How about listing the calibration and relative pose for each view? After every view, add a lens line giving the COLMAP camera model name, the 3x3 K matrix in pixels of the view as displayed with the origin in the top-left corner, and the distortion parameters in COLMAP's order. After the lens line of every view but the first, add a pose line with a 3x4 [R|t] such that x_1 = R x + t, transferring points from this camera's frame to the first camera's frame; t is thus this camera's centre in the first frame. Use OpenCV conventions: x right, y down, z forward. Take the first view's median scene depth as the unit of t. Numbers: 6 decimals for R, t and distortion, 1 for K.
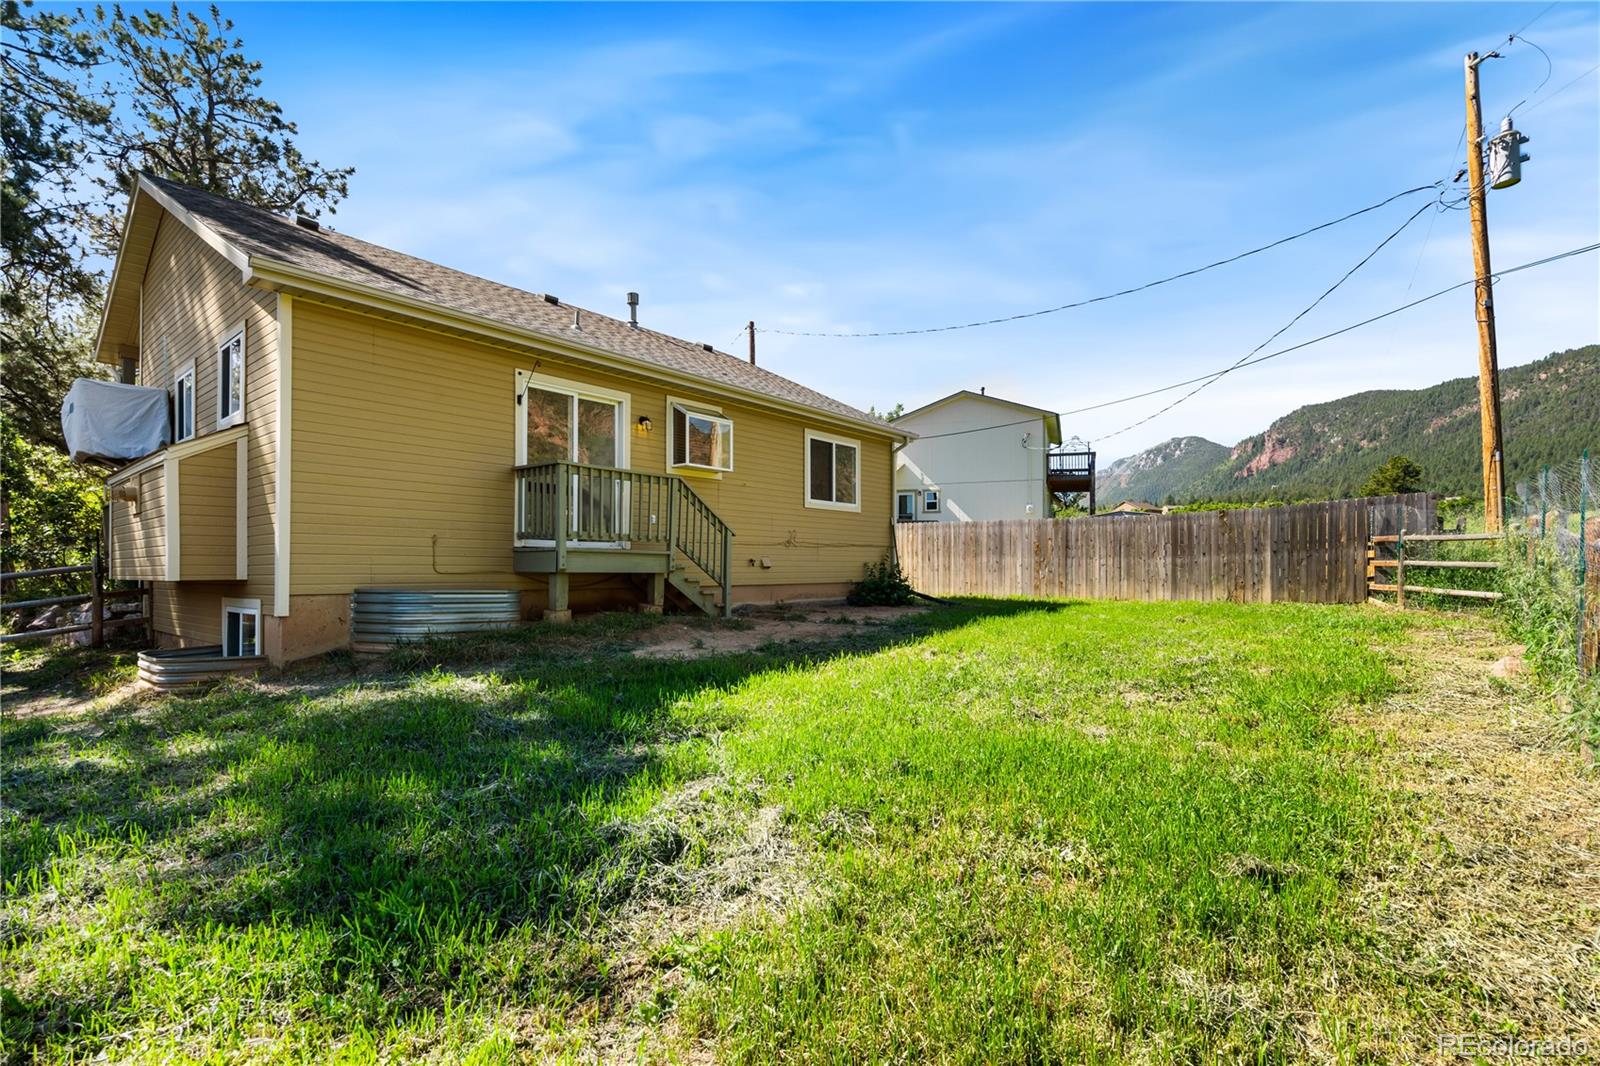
lens RADIAL K [[725.2, 0, 800.0], [0, 725.2, 533.0], [0, 0, 1]] dist [-0.002126, 0.000115]
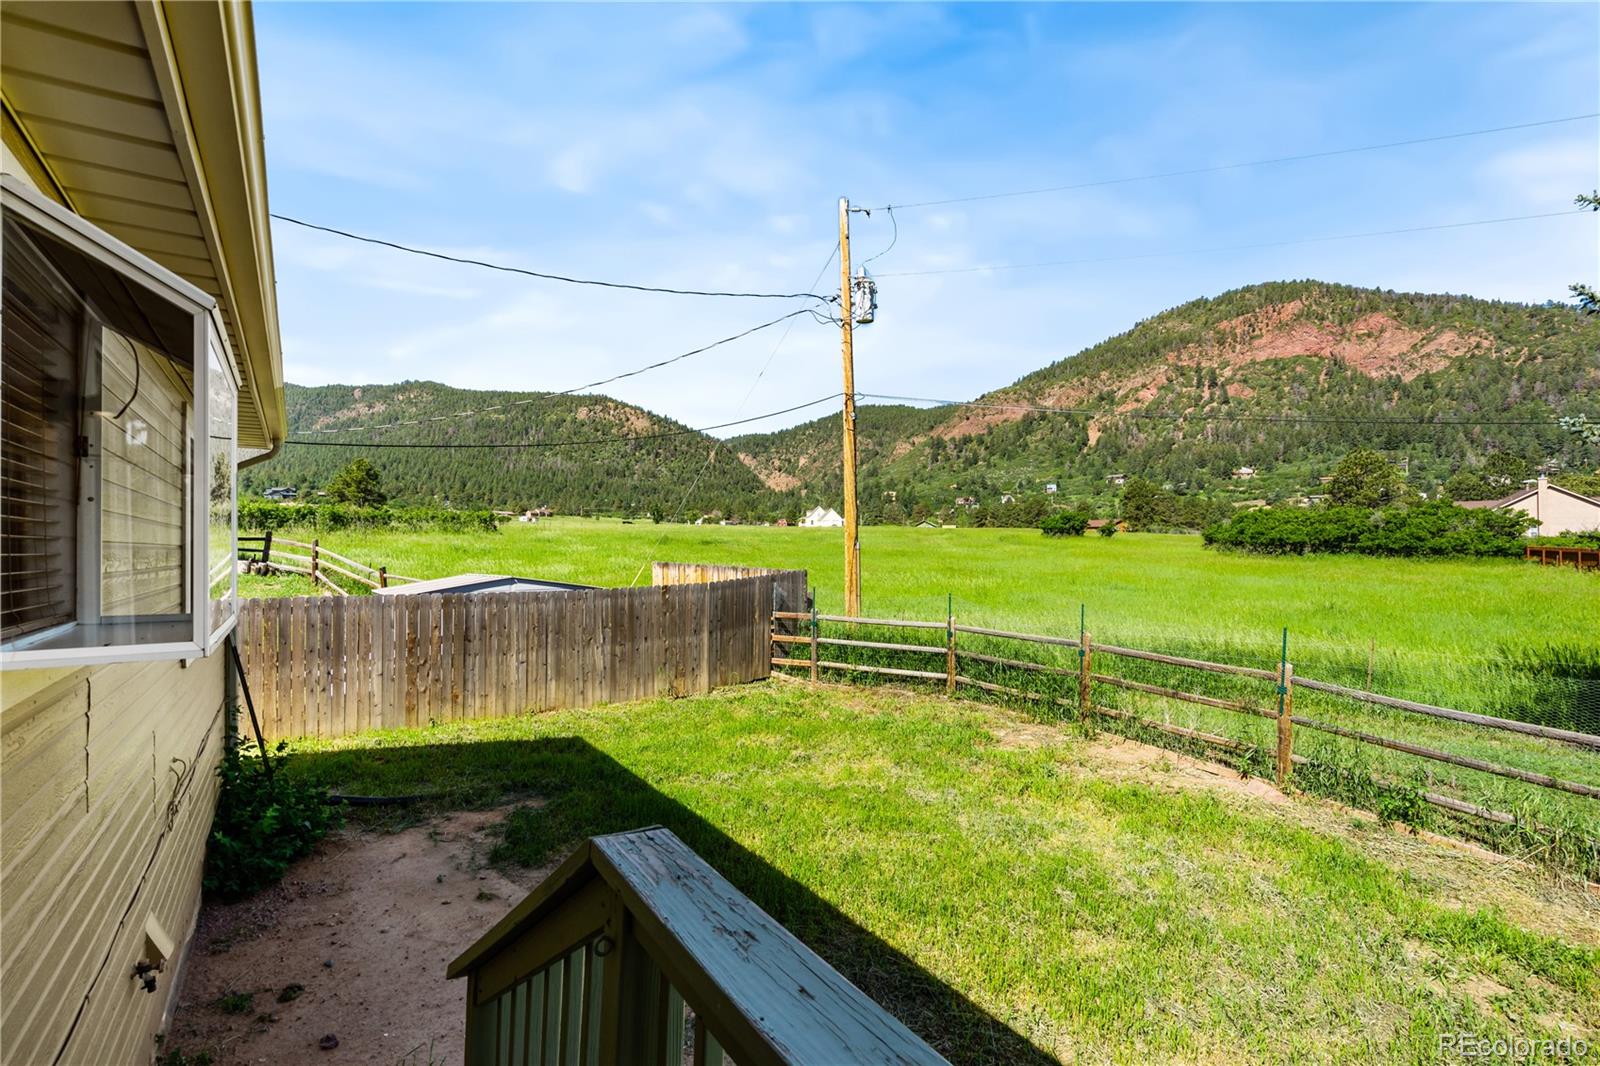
lens RADIAL K [[735.4, 0, 800.9], [0, 735.4, 543.5], [0, 0, 1]] dist [-0.001549, 0.000339]
pose [[0.279931, 0.010201, 0.959966, -0.196591], [-0.041727, 0.999128, 0.001550, -0.088700], [-0.959113, -0.040491, 0.280113, 0.612861]]
